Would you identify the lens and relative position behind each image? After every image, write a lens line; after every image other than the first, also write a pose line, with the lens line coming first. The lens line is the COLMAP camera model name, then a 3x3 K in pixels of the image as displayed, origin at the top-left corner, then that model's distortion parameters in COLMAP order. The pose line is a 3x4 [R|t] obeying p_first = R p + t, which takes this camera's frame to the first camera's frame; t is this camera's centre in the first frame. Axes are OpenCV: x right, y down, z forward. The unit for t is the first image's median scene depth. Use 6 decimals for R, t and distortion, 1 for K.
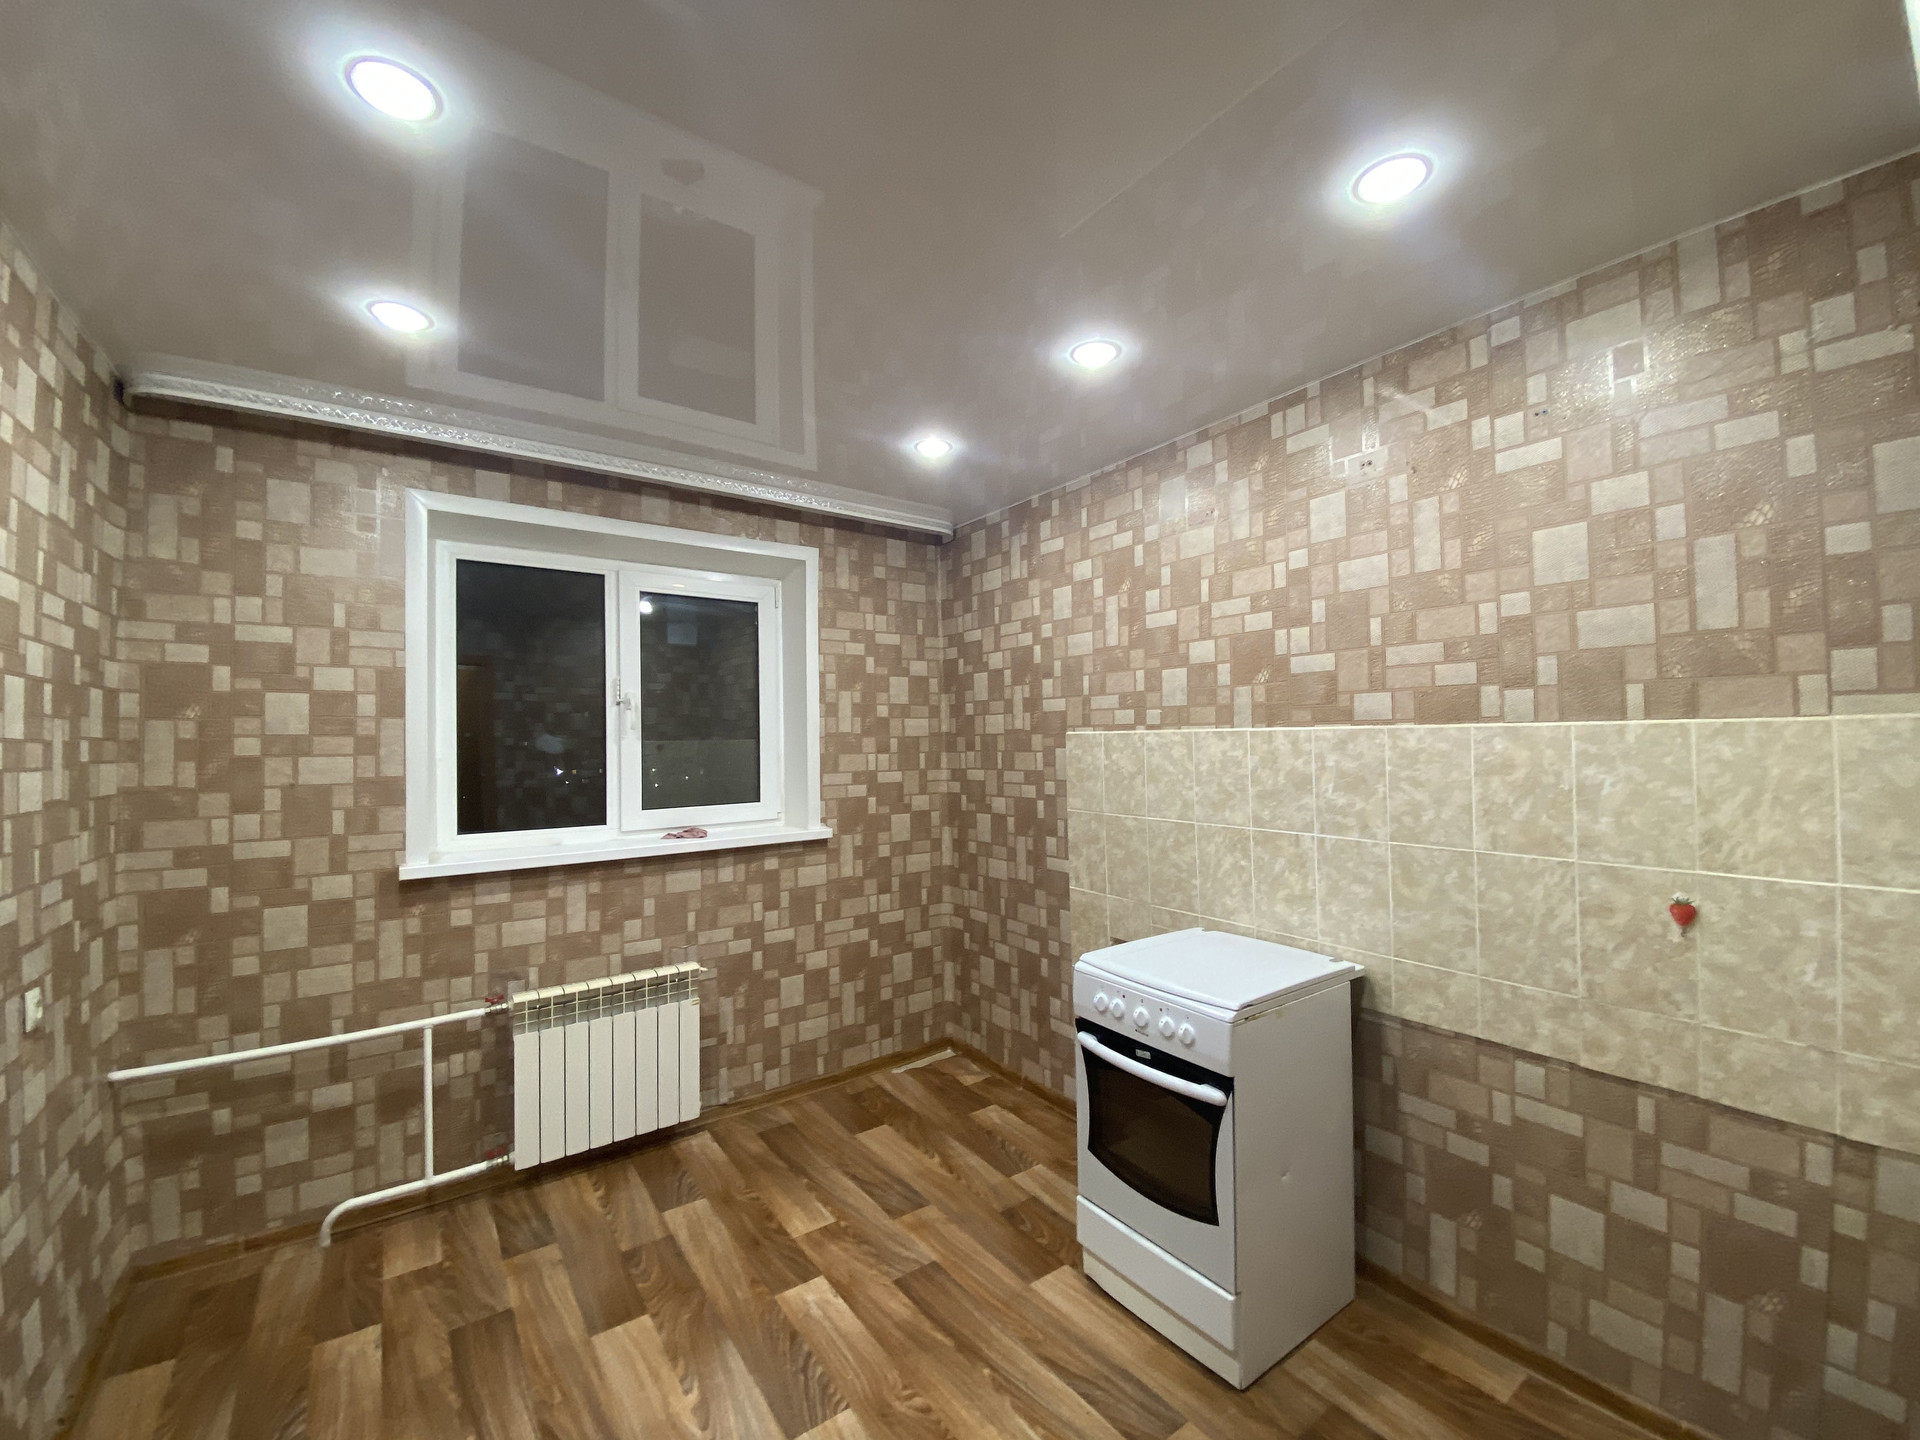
lens RADIAL K [[776.0, 0, 958.9], [0, 776.0, 717.0], [0, 0, 1]] dist [-0.014175, -0.002482]
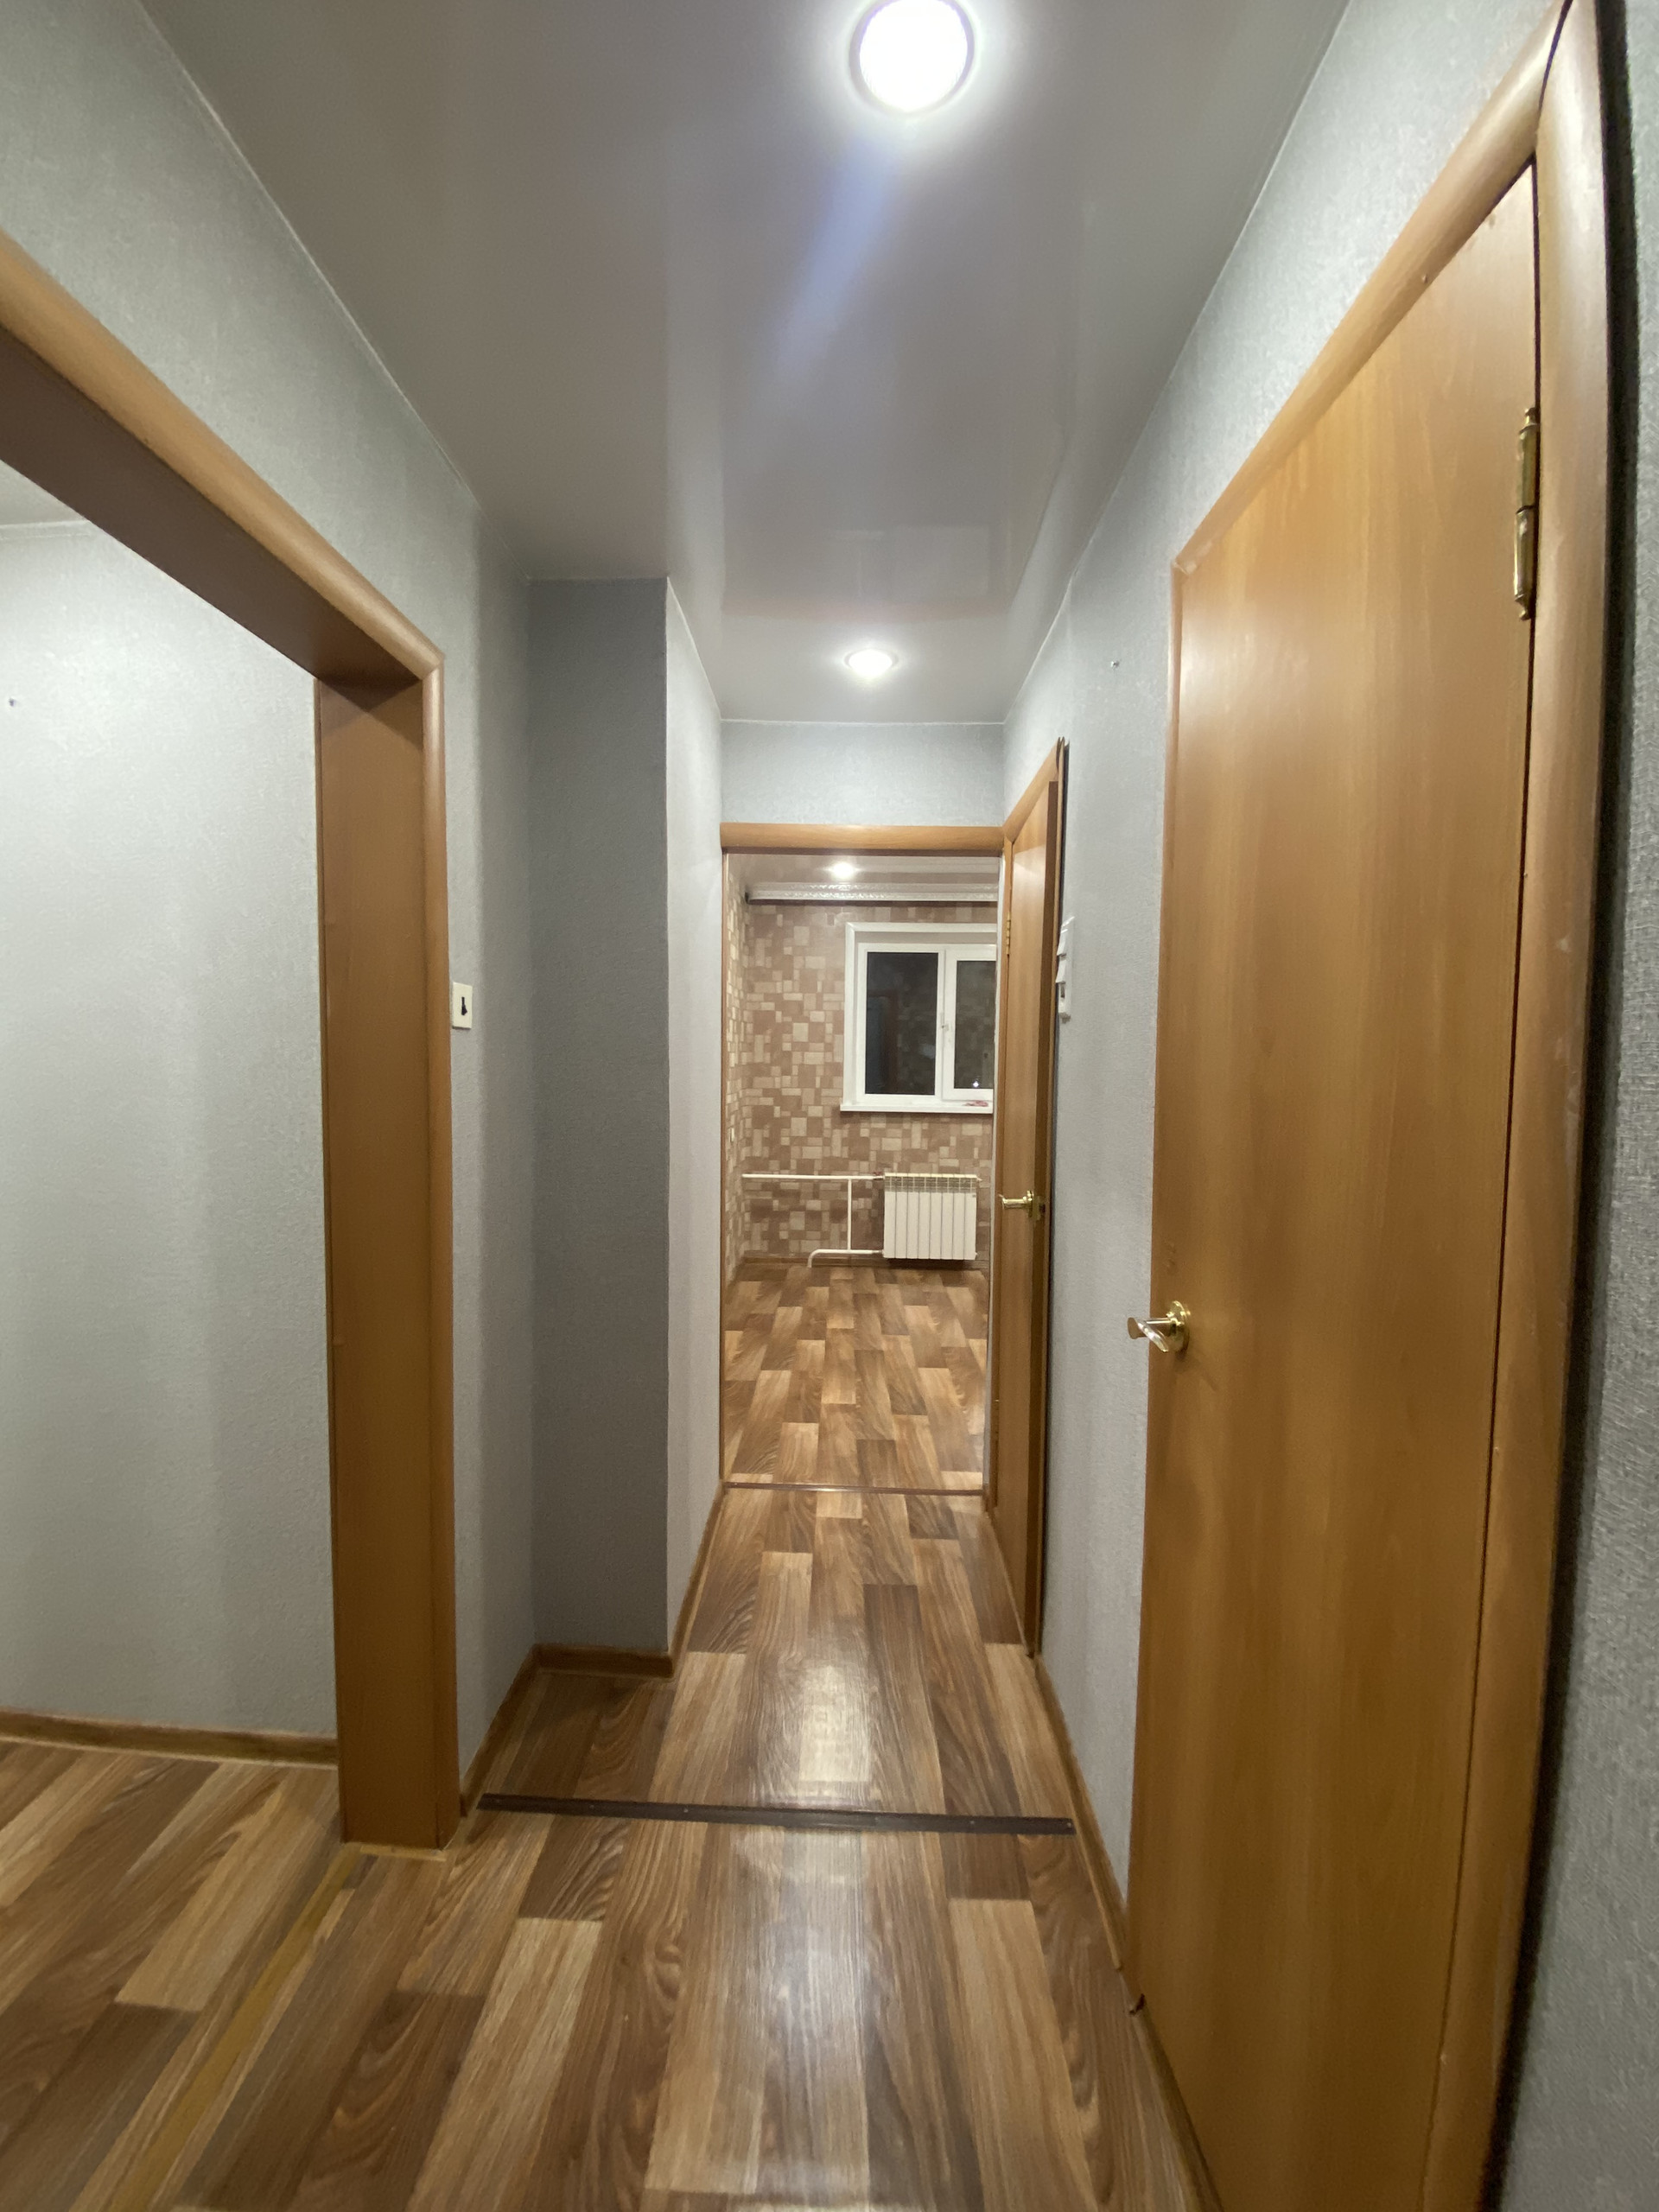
lens RADIAL K [[894.0, 0, 823.9], [0, 894.0, 1094.6], [0, 0, 1]] dist [-0.014175, -0.002482]
pose [[0.800462, 0.069658, -0.595322, 0.687094], [-0.013478, 0.995065, 0.098309, -0.074256], [0.599232, -0.070669, 0.797451, -0.971503]]
